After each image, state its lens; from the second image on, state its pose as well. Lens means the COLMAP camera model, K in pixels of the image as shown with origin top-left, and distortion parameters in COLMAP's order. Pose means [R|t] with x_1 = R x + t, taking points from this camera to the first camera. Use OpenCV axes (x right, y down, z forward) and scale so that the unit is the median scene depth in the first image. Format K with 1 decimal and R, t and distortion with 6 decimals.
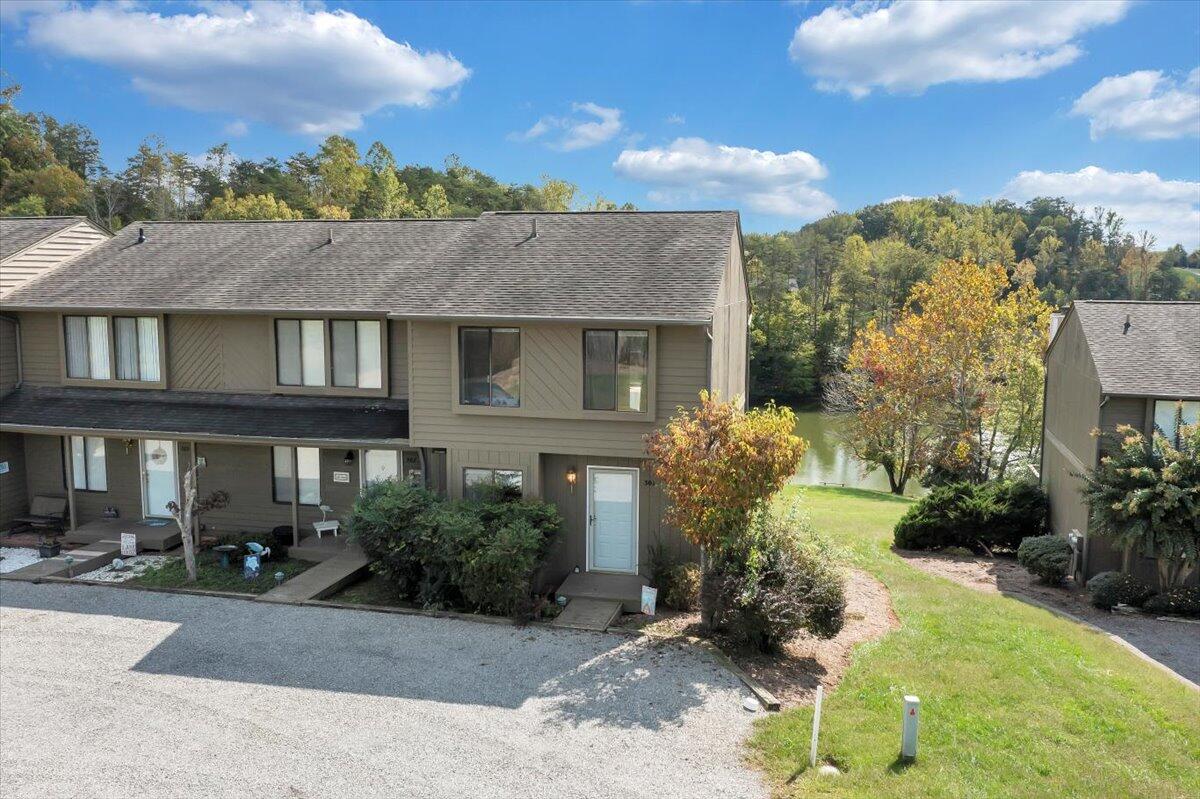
lens RADIAL K [[967.2, 0, 600.0], [0, 967.2, 397.0], [0, 0, 1]] dist [-0.012847, 0.008679]
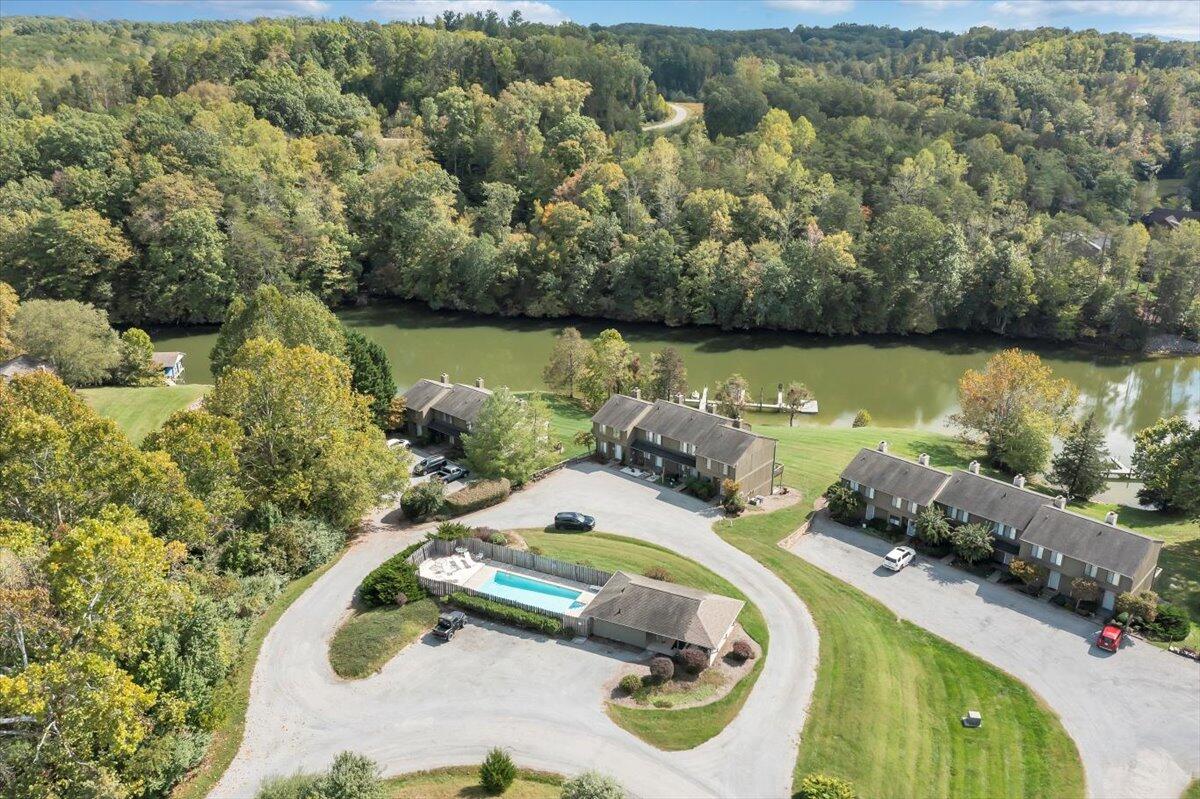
lens RADIAL K [[967.2, 0, 600.0], [0, 967.2, 397.0], [0, 0, 1]] dist [-0.012847, 0.008679]
pose [[0.887363, 0.160979, -0.432056, 1.636800], [-0.056370, 0.967918, 0.244863, -1.654280], [0.457613, -0.192927, 0.867969, -4.032568]]
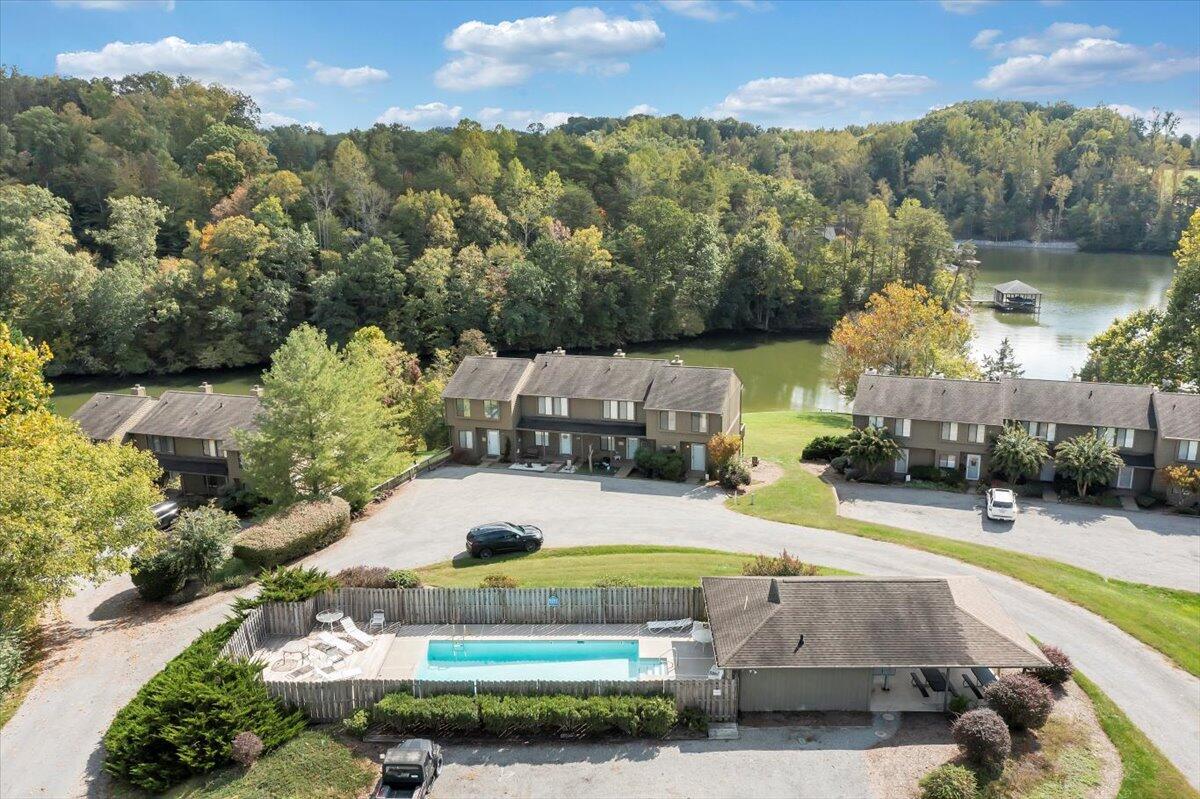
lens RADIAL K [[967.2, 0, 600.0], [0, 967.2, 397.0], [0, 0, 1]] dist [-0.012847, 0.008679]
pose [[0.997432, -0.004814, -0.071463, -0.086802], [0.013323, 0.992796, 0.119071, -0.496695], [0.070375, -0.119717, 0.990311, -2.438255]]
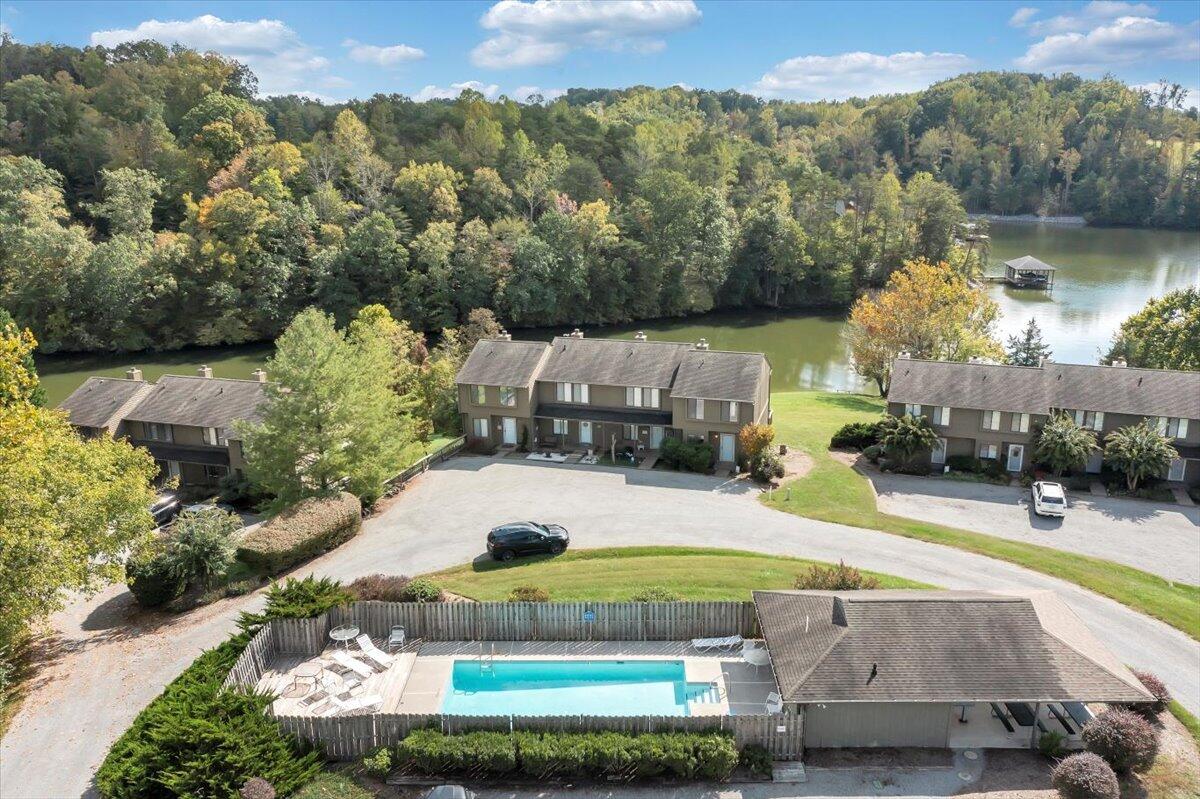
lens RADIAL K [[961.7, 0, 600.0], [0, 961.7, 399.5], [0, 0, 1]] dist [-0.010232, 0.005314]
pose [[0.997627, -0.001012, -0.068849, -0.185883], [0.011330, 0.988675, 0.149644, -0.518397], [0.067918, -0.150069, 0.986340, -2.236220]]
